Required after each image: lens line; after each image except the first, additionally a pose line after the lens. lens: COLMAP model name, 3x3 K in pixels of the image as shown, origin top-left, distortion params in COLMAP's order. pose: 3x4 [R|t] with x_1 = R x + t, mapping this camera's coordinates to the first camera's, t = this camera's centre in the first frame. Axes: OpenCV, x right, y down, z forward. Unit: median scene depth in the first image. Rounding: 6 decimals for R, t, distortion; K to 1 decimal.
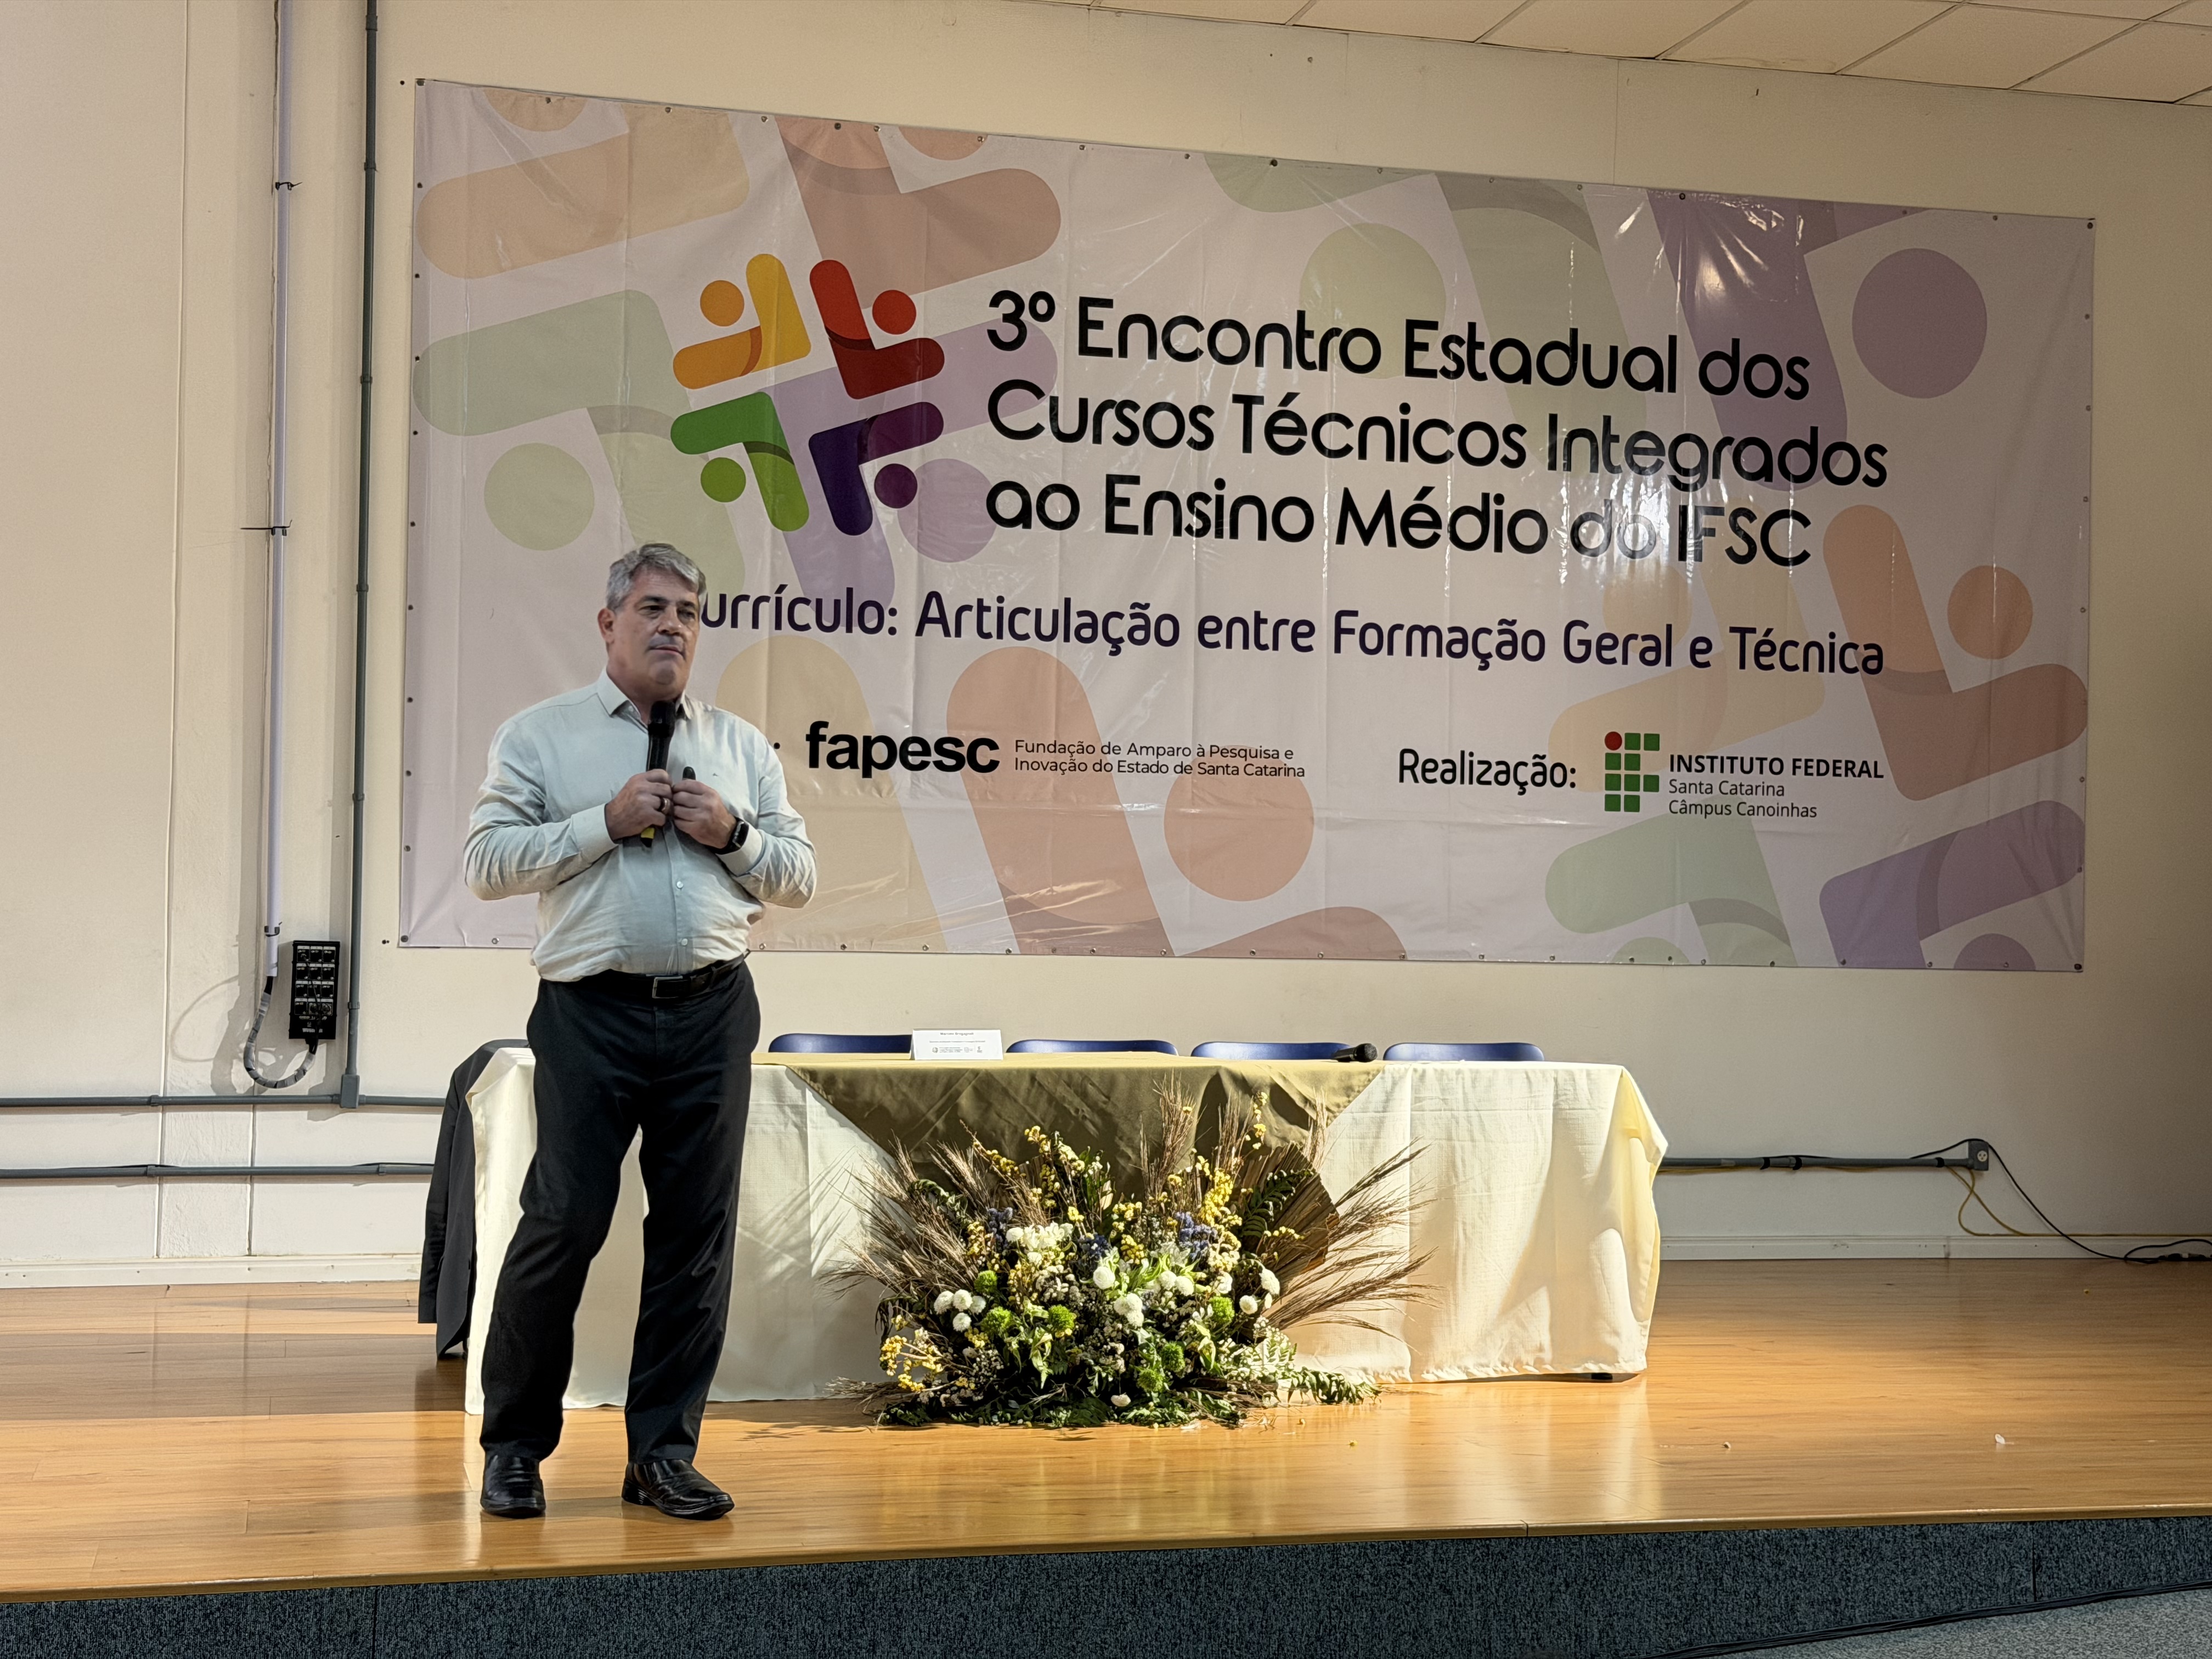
lens RADIAL K [[3122.0, 0, 1158.5], [0, 3122.0, 870.6], [0, 0, 1]] dist [0.083863, 0.000000]
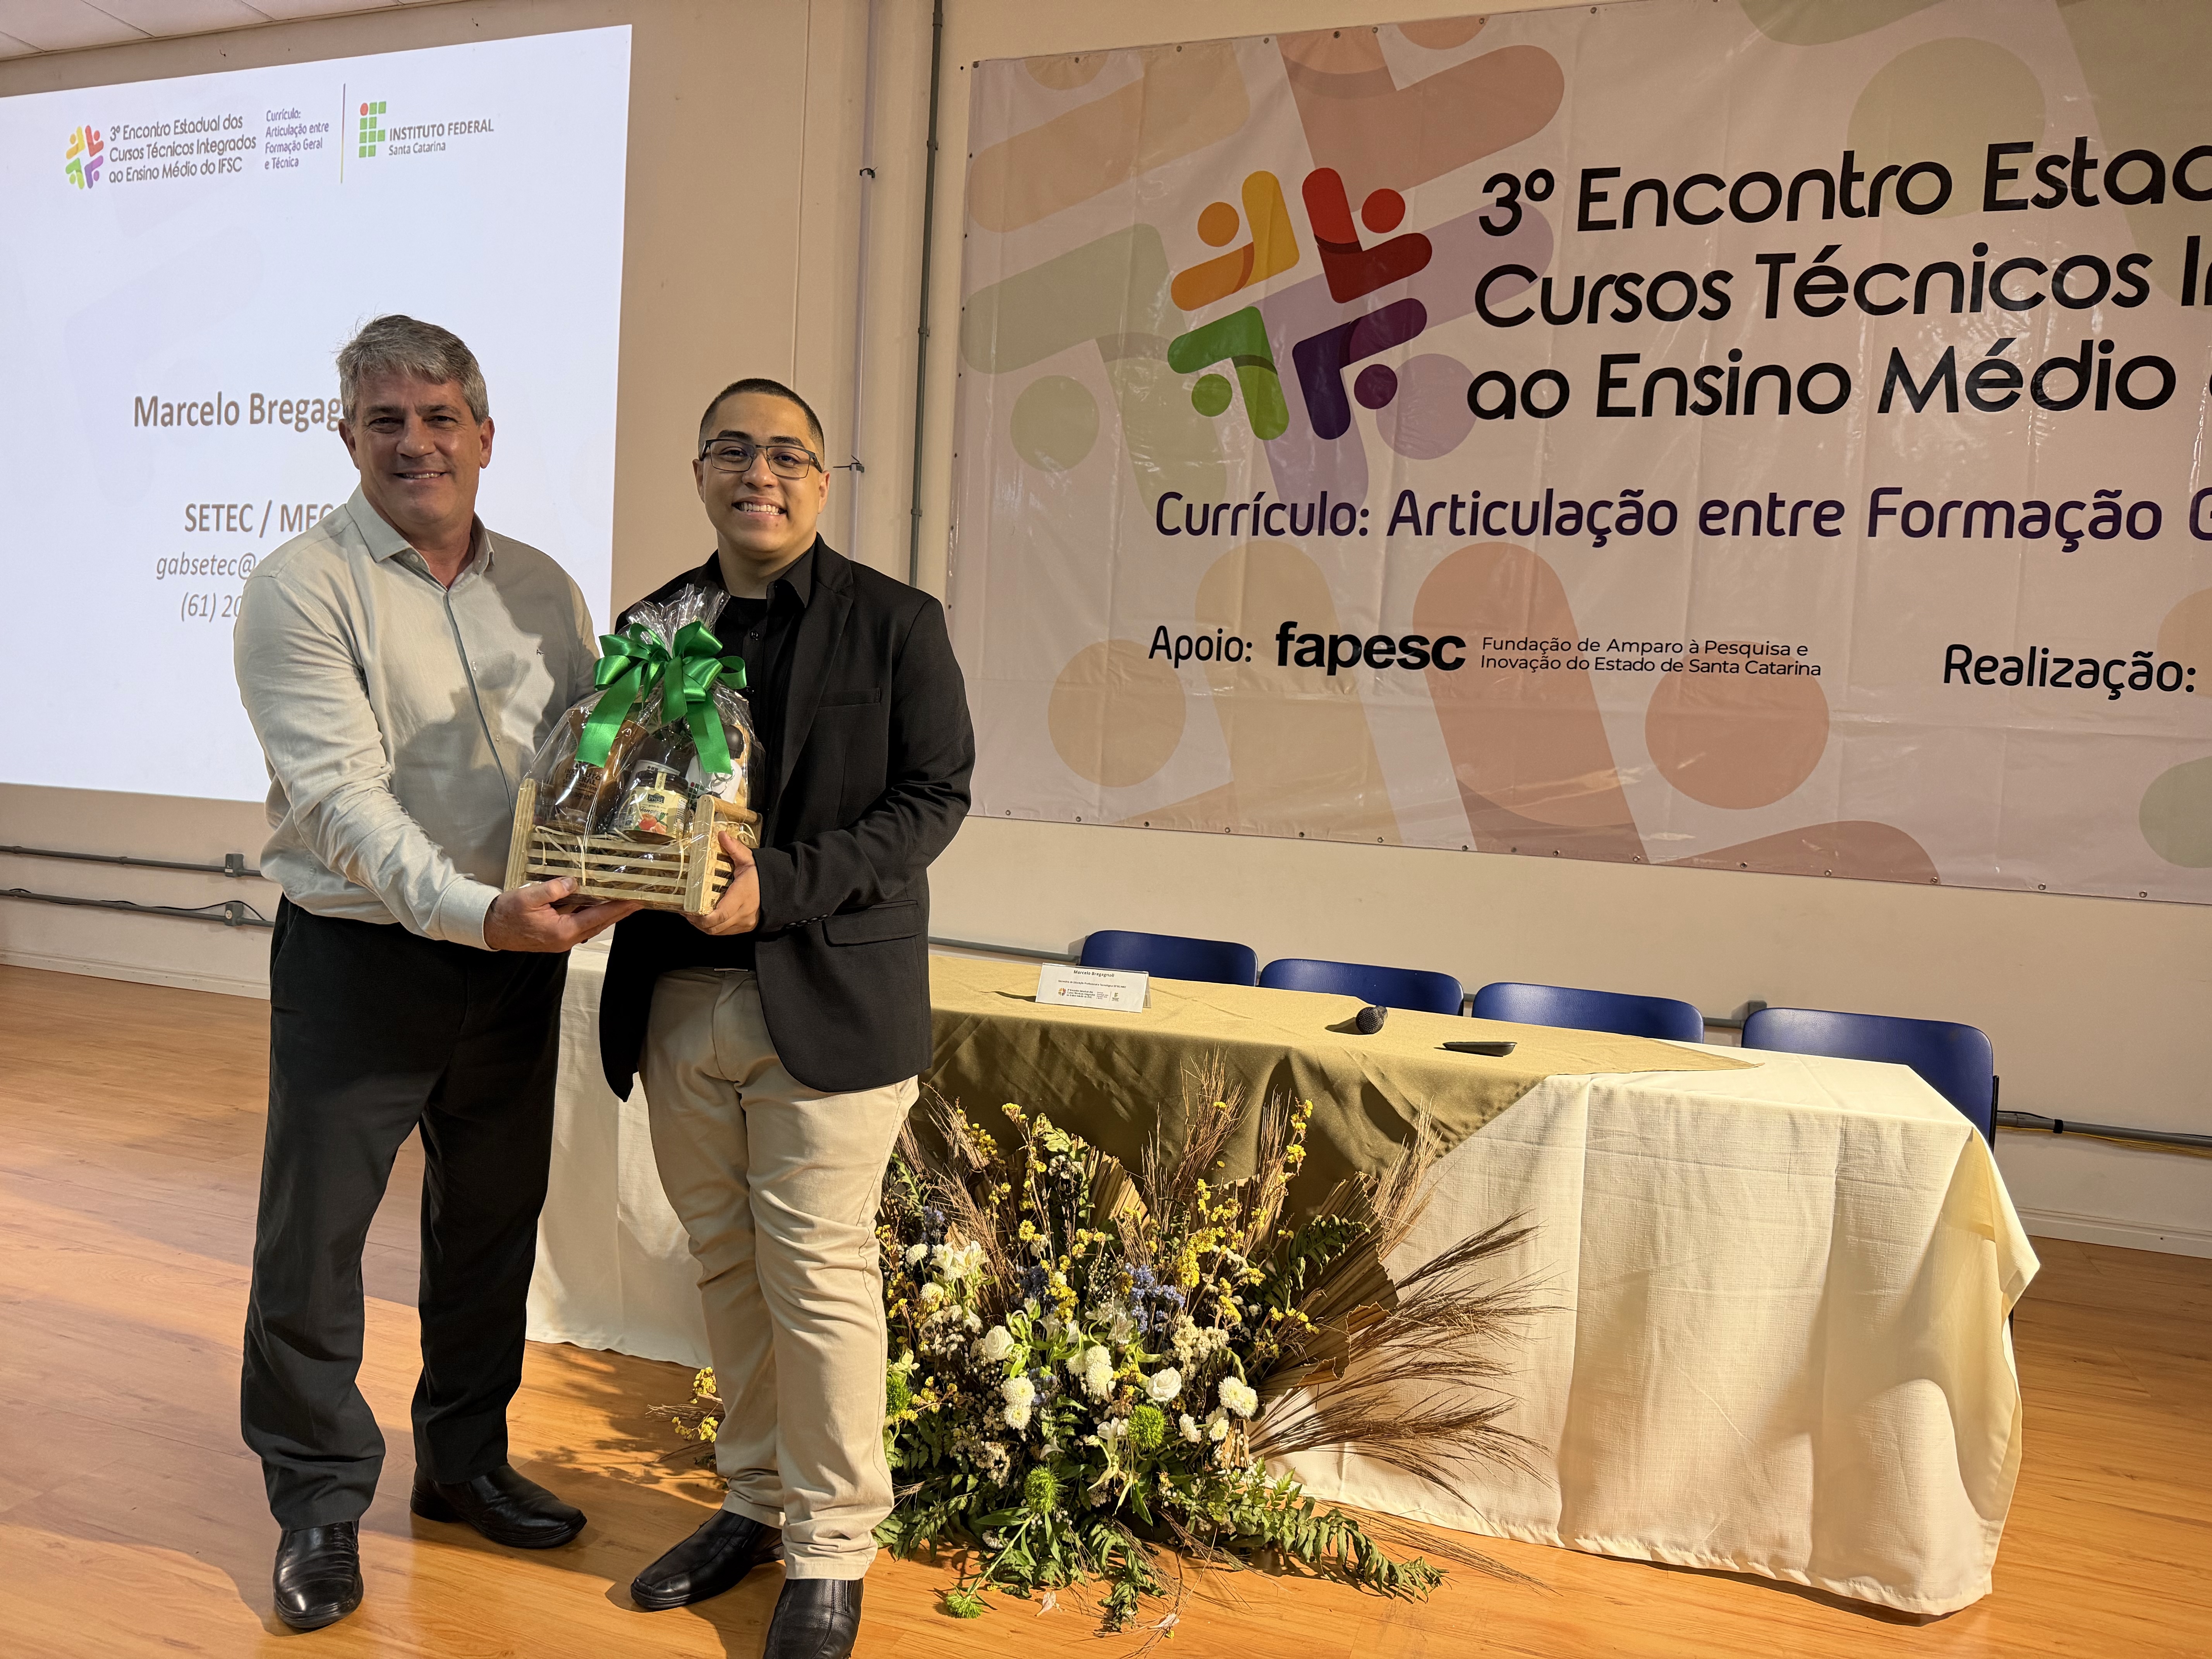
lens RADIAL K [[1566.3, 0, 1108.6], [0, 1566.3, 843.5], [0, 0, 1]] dist [0.050794, -0.080901]
pose [[0.821872, 0.063055, -0.566172, 0.140010], [-0.030804, 0.997320, 0.066356, -0.005604], [0.568839, -0.037096, 0.821612, 0.508141]]
